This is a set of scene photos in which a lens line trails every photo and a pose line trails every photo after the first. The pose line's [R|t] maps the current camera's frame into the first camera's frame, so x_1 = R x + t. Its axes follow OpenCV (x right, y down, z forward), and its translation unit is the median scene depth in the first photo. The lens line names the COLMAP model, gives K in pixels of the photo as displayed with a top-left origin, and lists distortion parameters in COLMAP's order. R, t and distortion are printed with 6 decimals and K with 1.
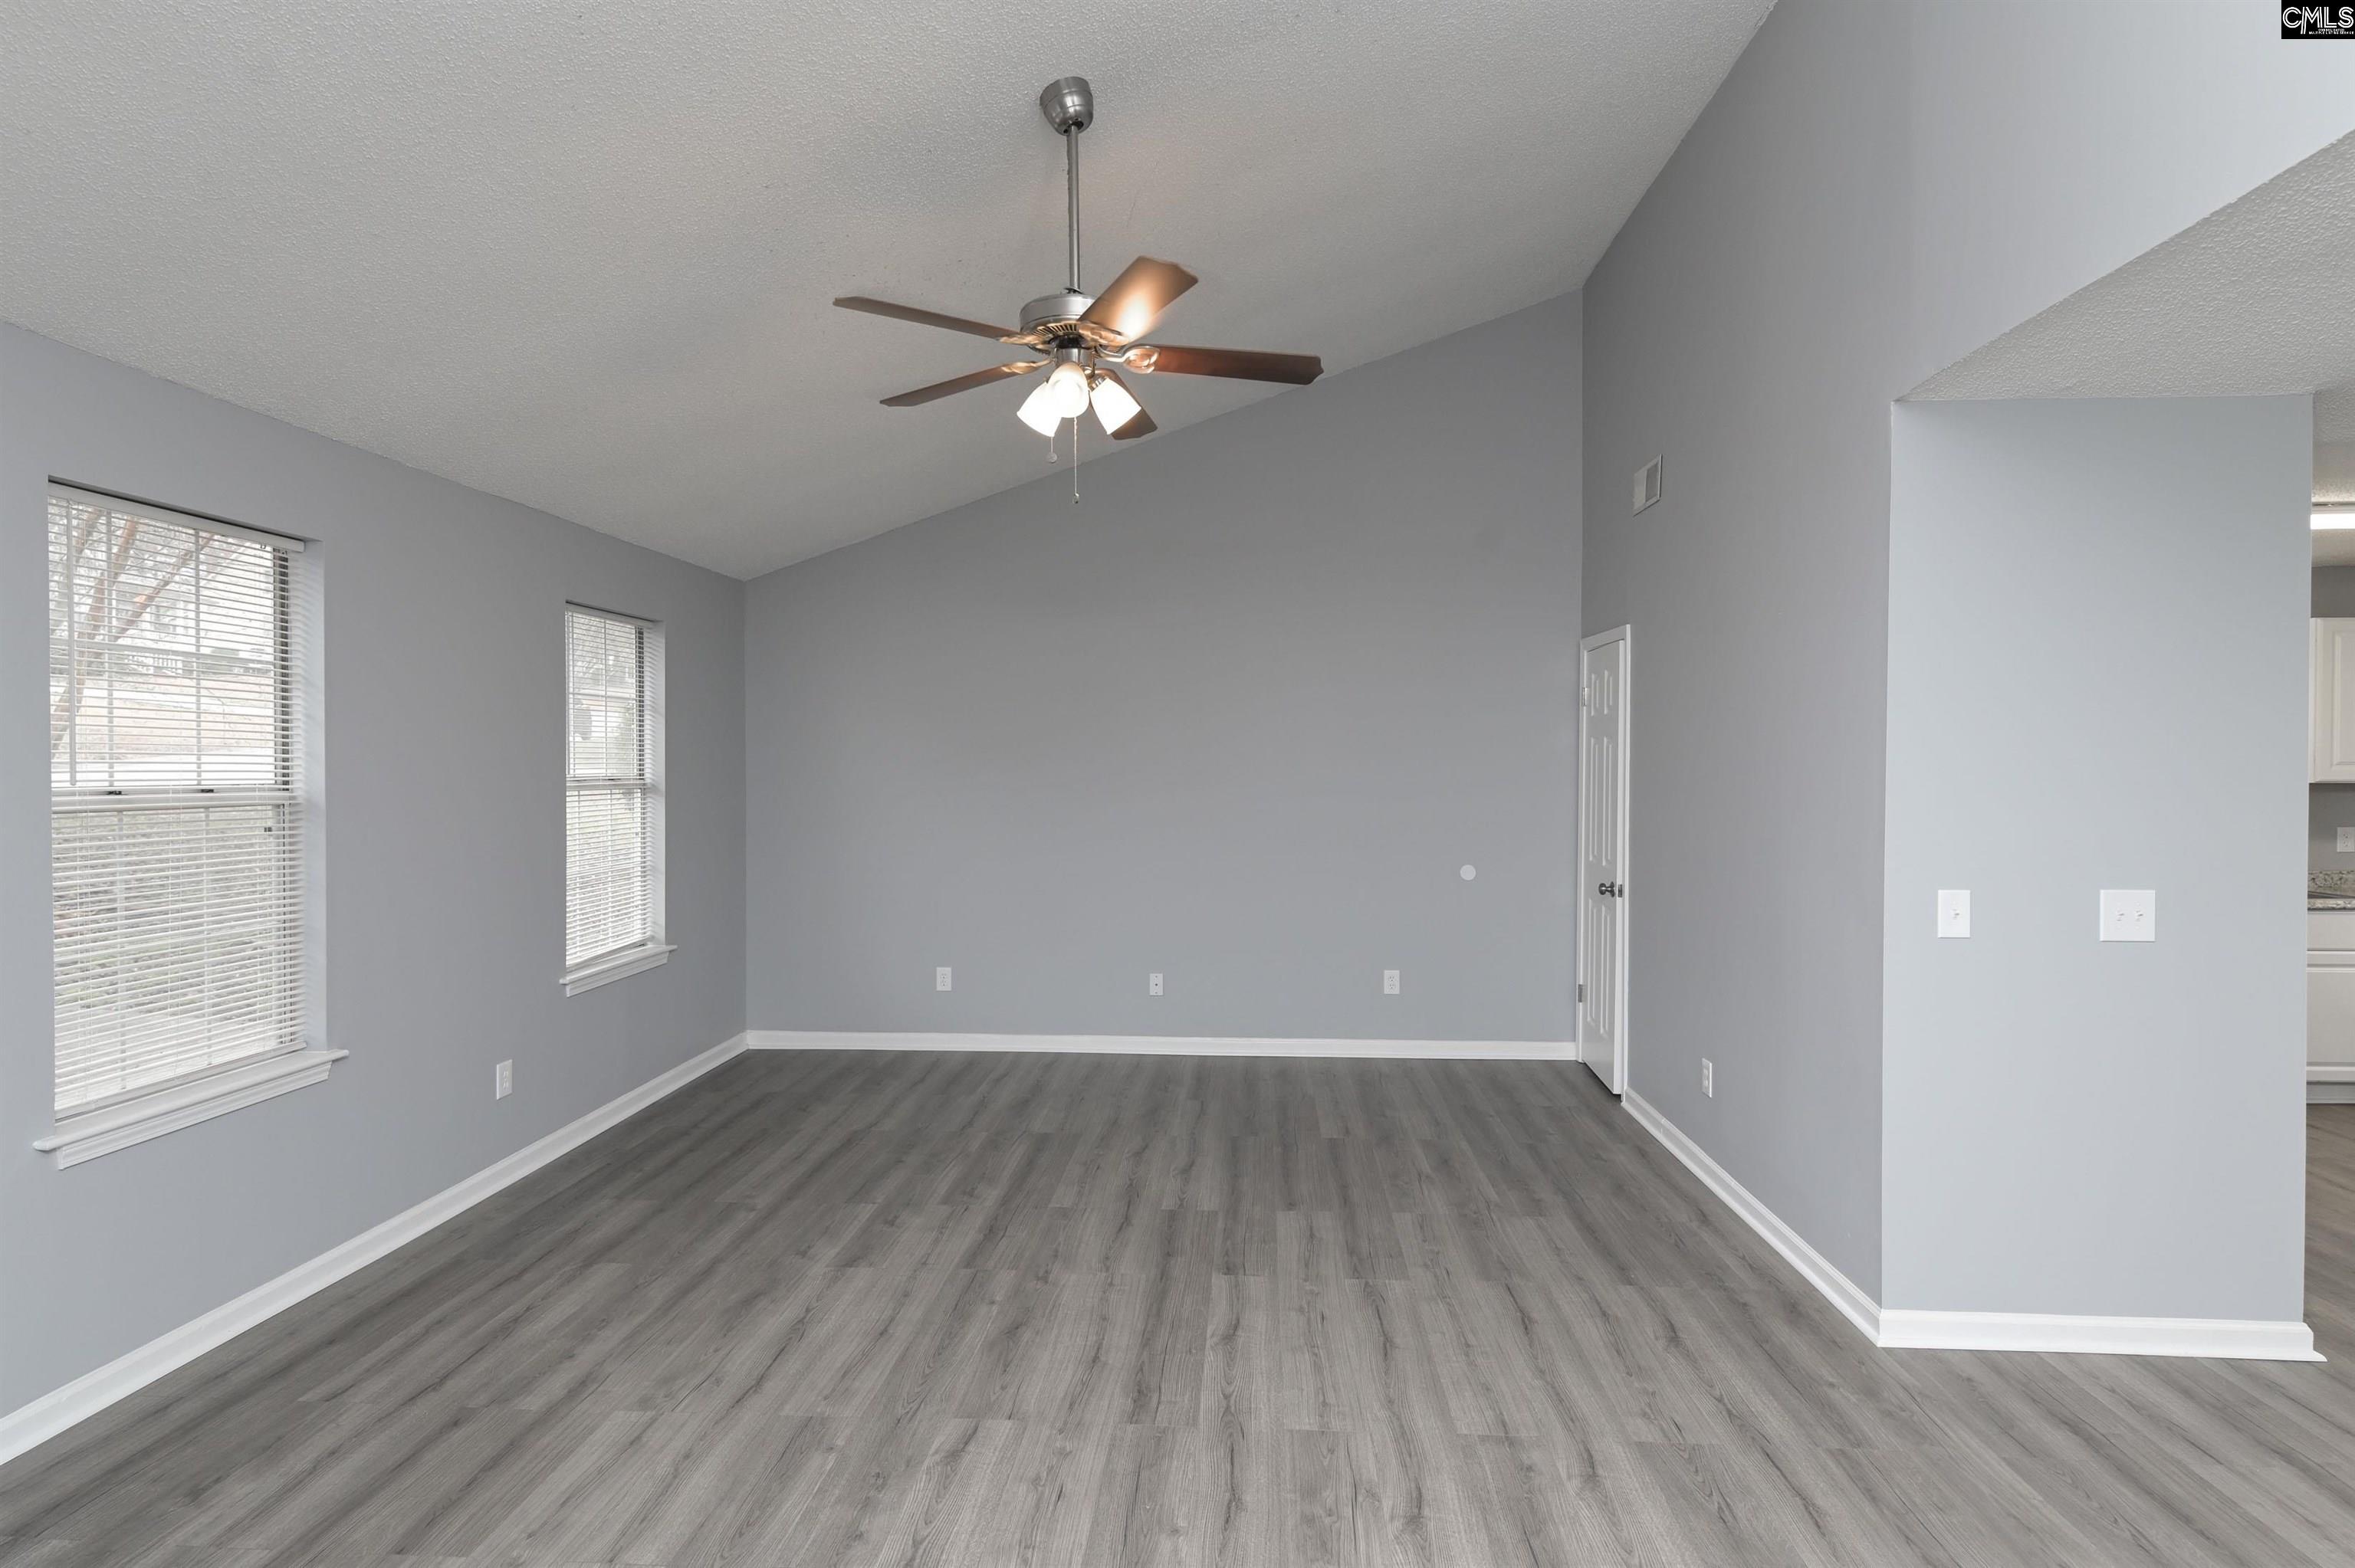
lens RADIAL K [[1217.0, 0, 1205.0], [0, 1217.0, 758.2], [0, 0, 1]] dist [0.016036, -0.008452]
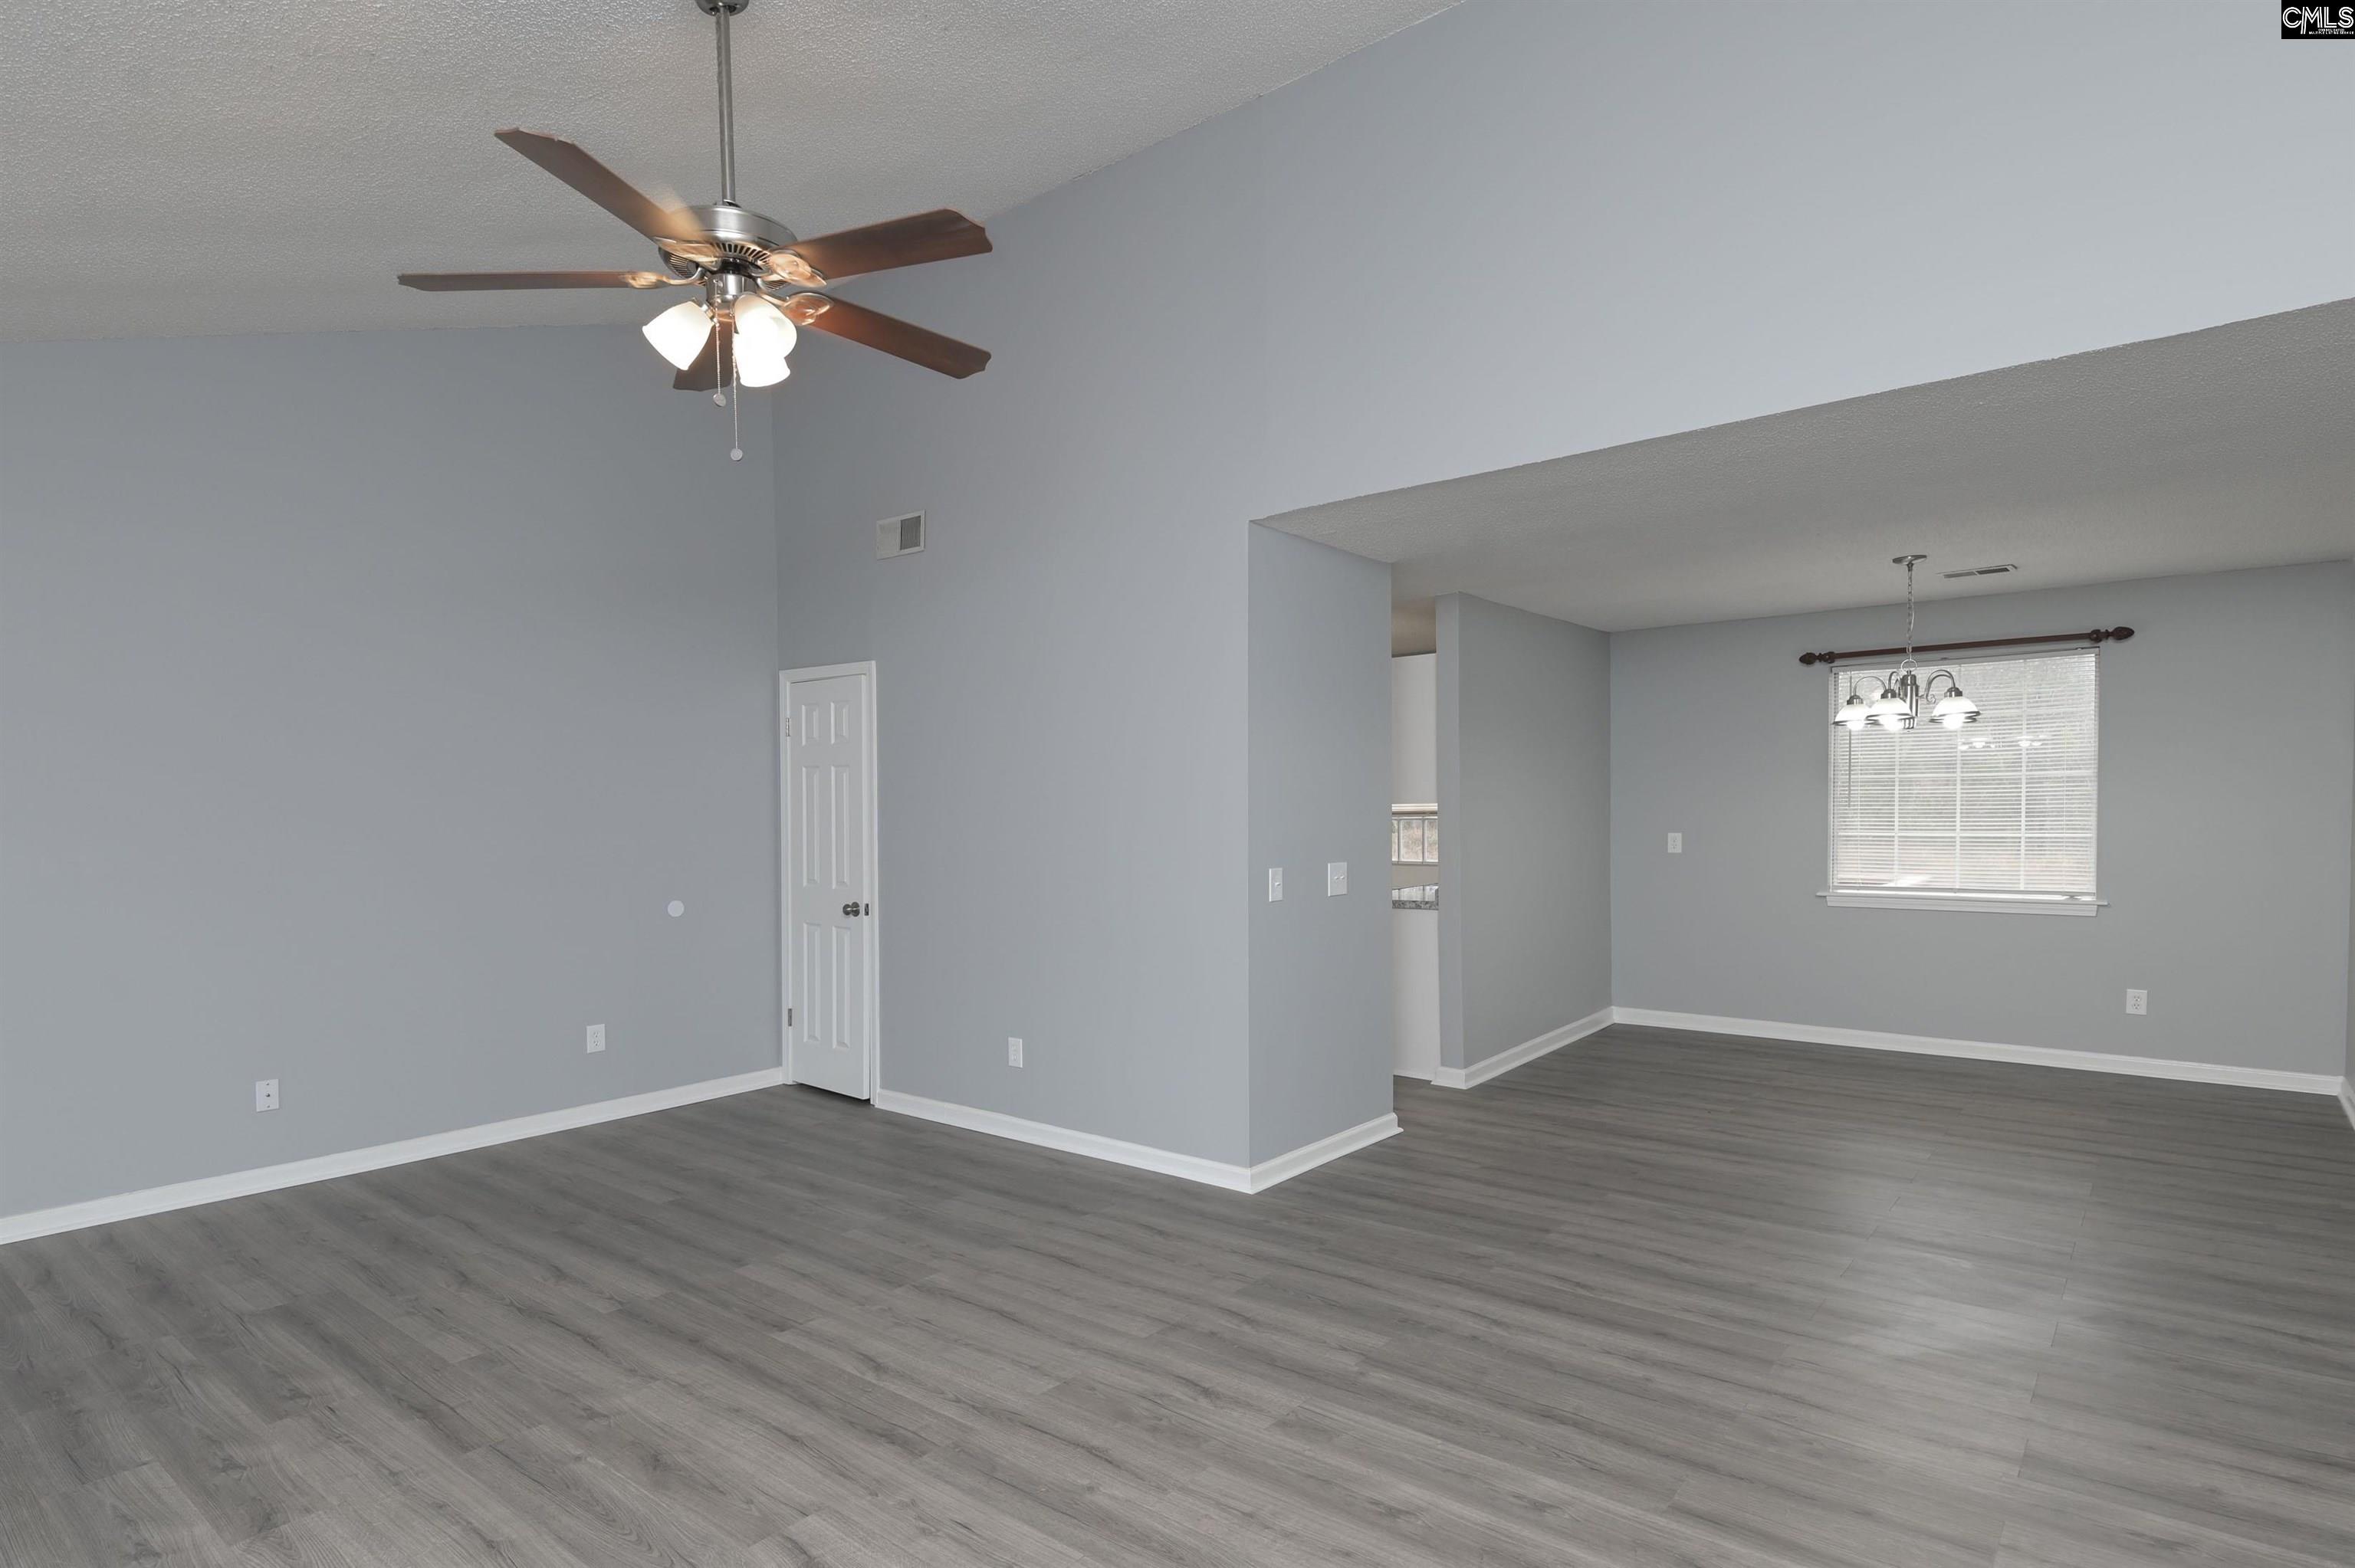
lens RADIAL K [[1217.0, 0, 1225.8], [0, 1217.0, 834.8], [0, 0, 1]] dist [0.016036, -0.008452]
pose [[0.567954, -0.021952, 0.822768, -0.542712], [0.007032, 0.999737, 0.021819, 0.035654], [-0.823030, -0.006607, 0.567959, 0.213809]]
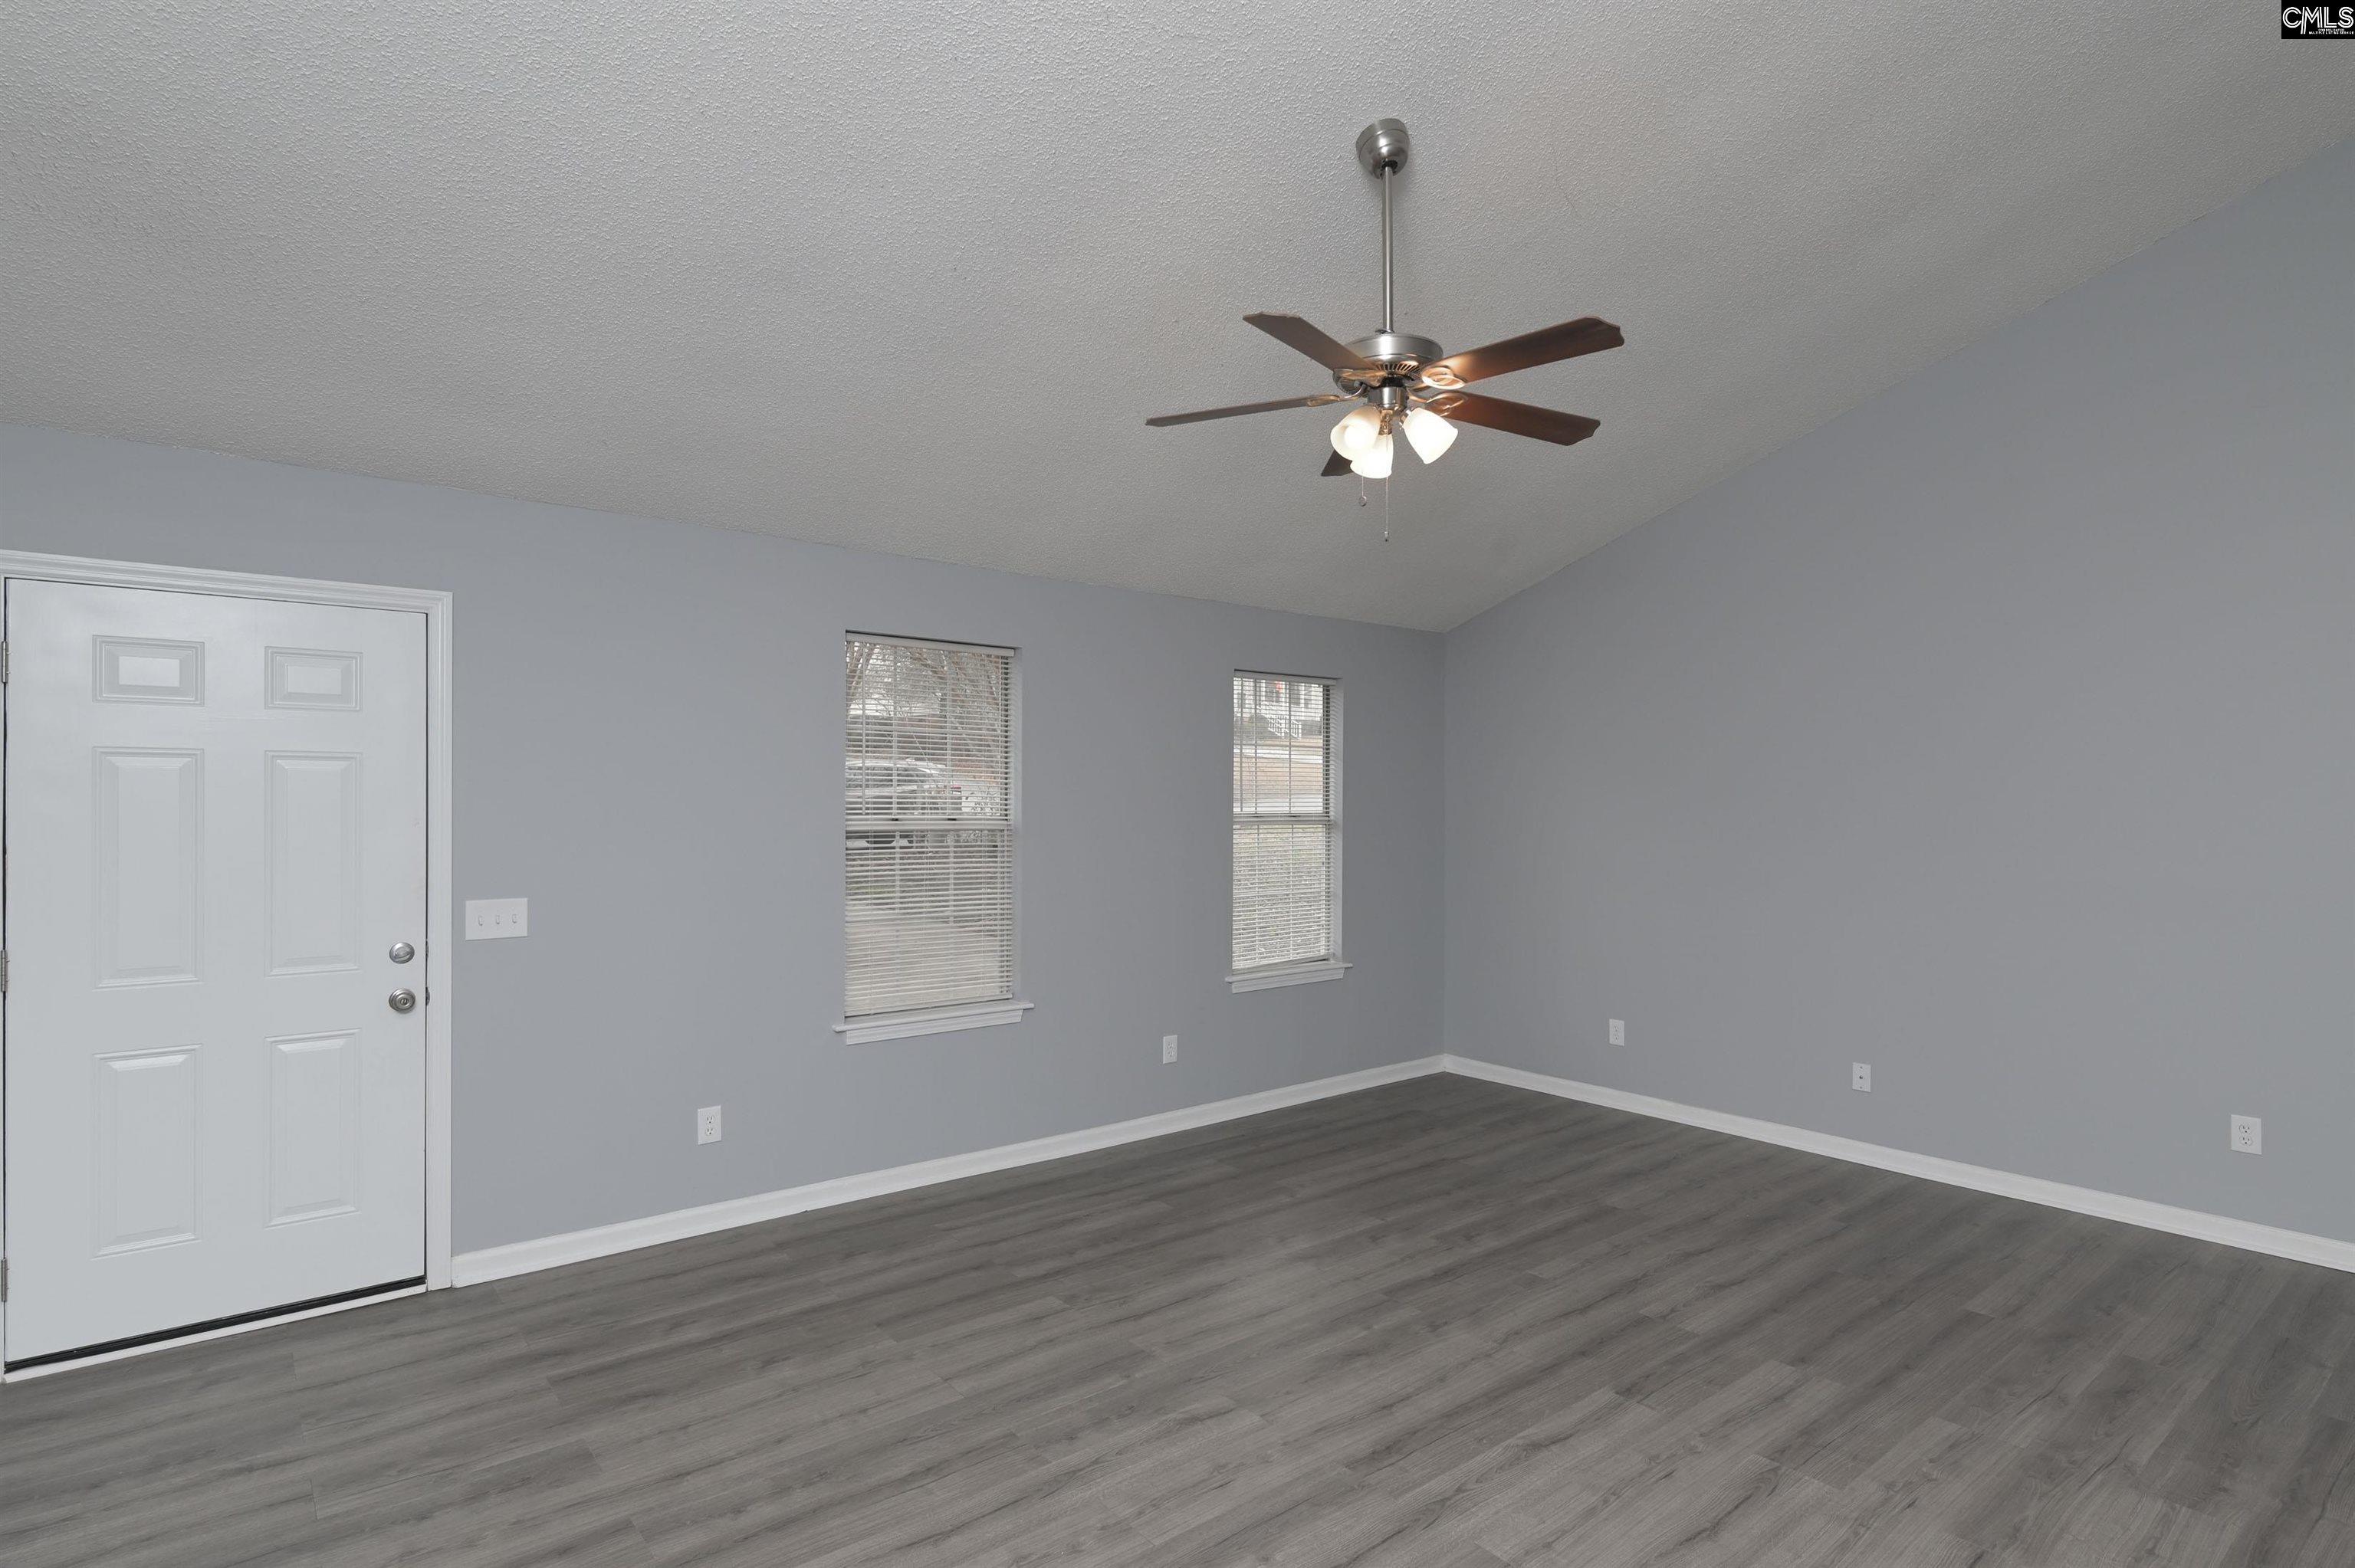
lens RADIAL K [[1217.0, 0, 1148.4], [0, 1217.0, 812.4], [0, 0, 1]] dist [0.016036, -0.008452]
pose [[0.657477, 0.011384, -0.753389, 0.455995], [-0.002436, 0.999913, 0.012984, -0.004459], [0.753471, -0.006702, 0.657447, 0.173391]]
